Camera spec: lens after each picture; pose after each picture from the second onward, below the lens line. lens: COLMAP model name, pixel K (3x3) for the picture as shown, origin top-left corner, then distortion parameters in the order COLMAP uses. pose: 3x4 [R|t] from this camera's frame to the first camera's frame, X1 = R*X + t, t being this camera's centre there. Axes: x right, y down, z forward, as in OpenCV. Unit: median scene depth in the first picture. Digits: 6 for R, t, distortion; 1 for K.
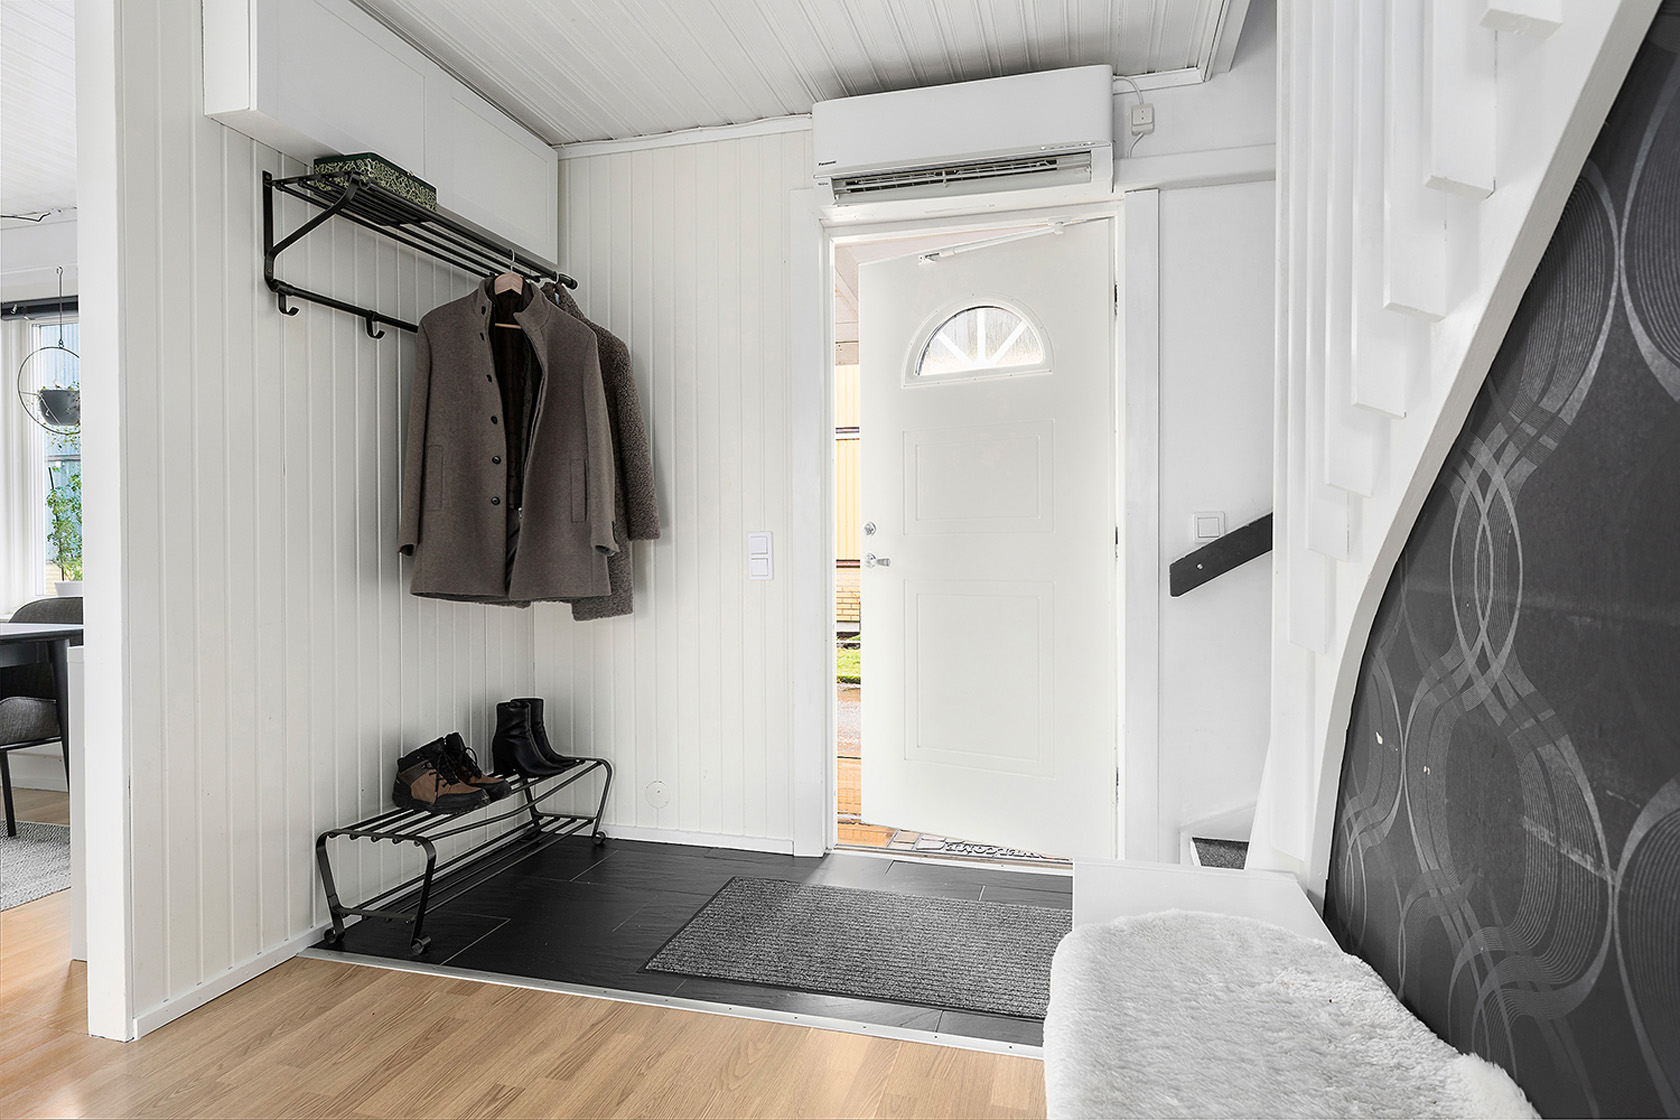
lens RADIAL K [[941.5, 0, 839.4], [0, 941.5, 557.0], [0, 0, 1]] dist [0.001955, -0.000168]
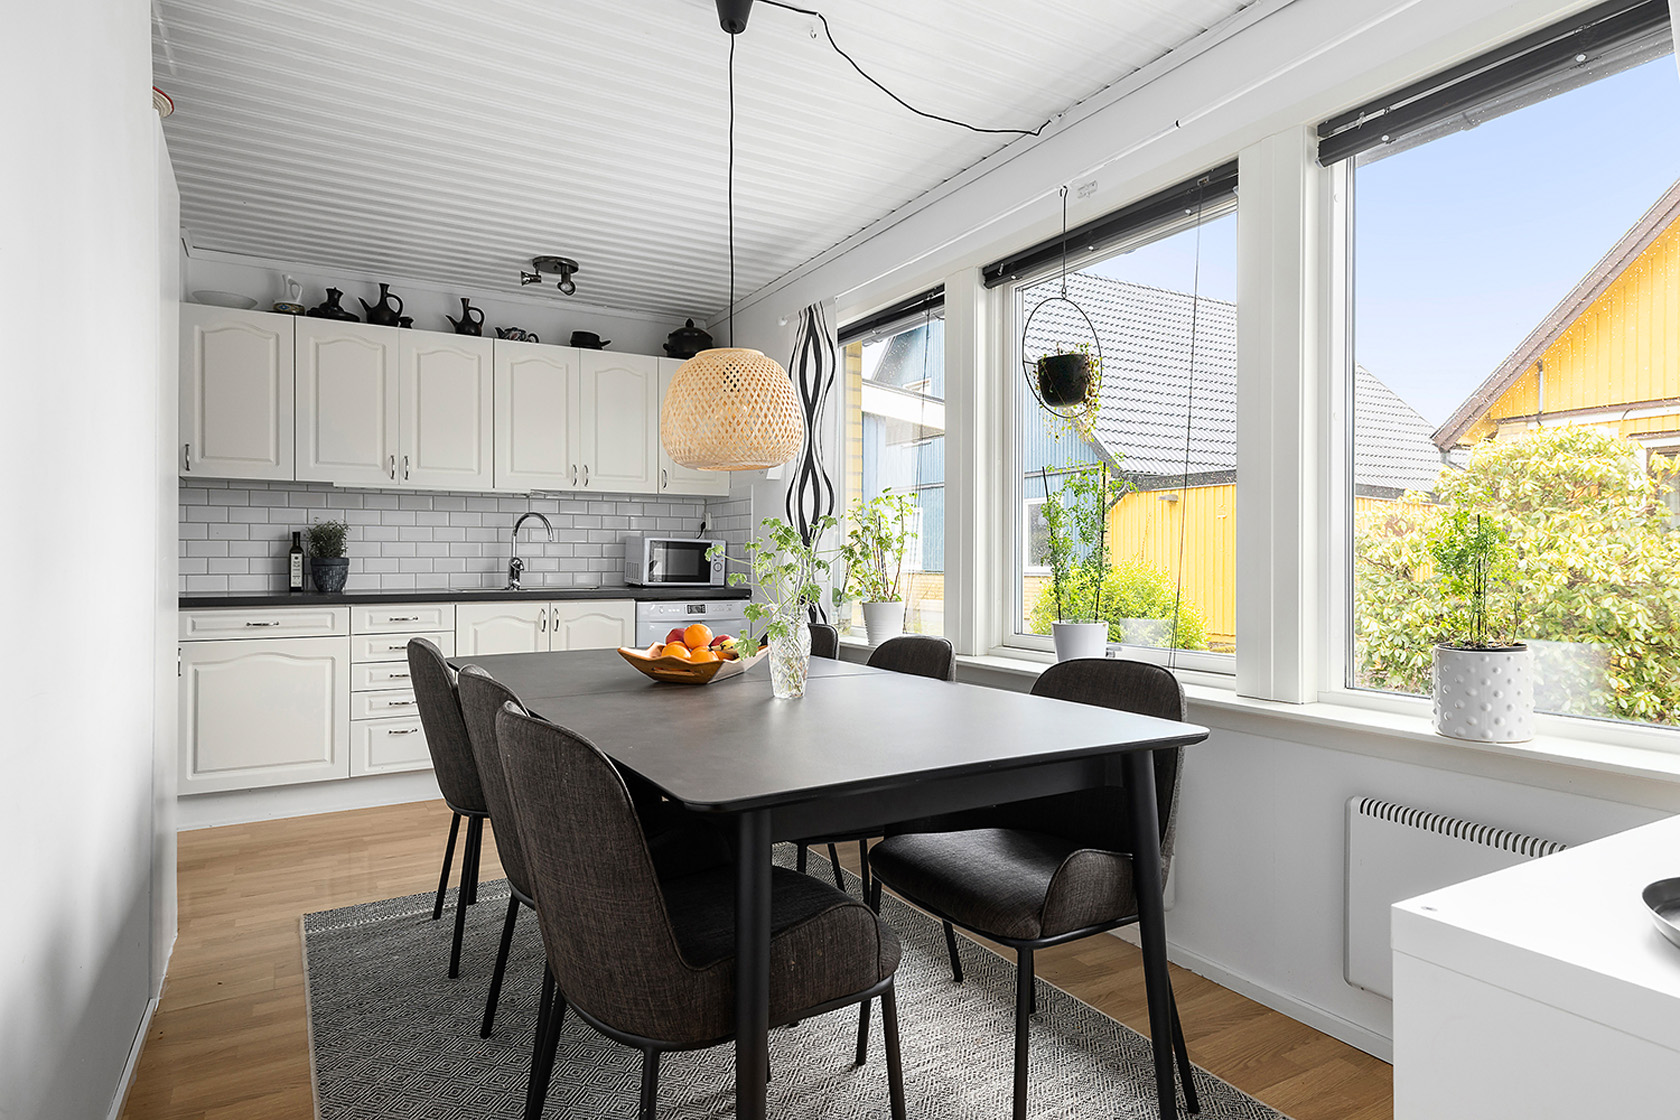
lens RADIAL K [[941.5, 0, 843.0], [0, 941.5, 560.2], [0, 0, 1]] dist [0.001955, -0.000168]
pose [[0.704480, 0.001786, -0.709722, -0.436186], [-0.012128, 0.999881, -0.009523, -0.012328], [0.709620, 0.015316, 0.704418, 0.377890]]
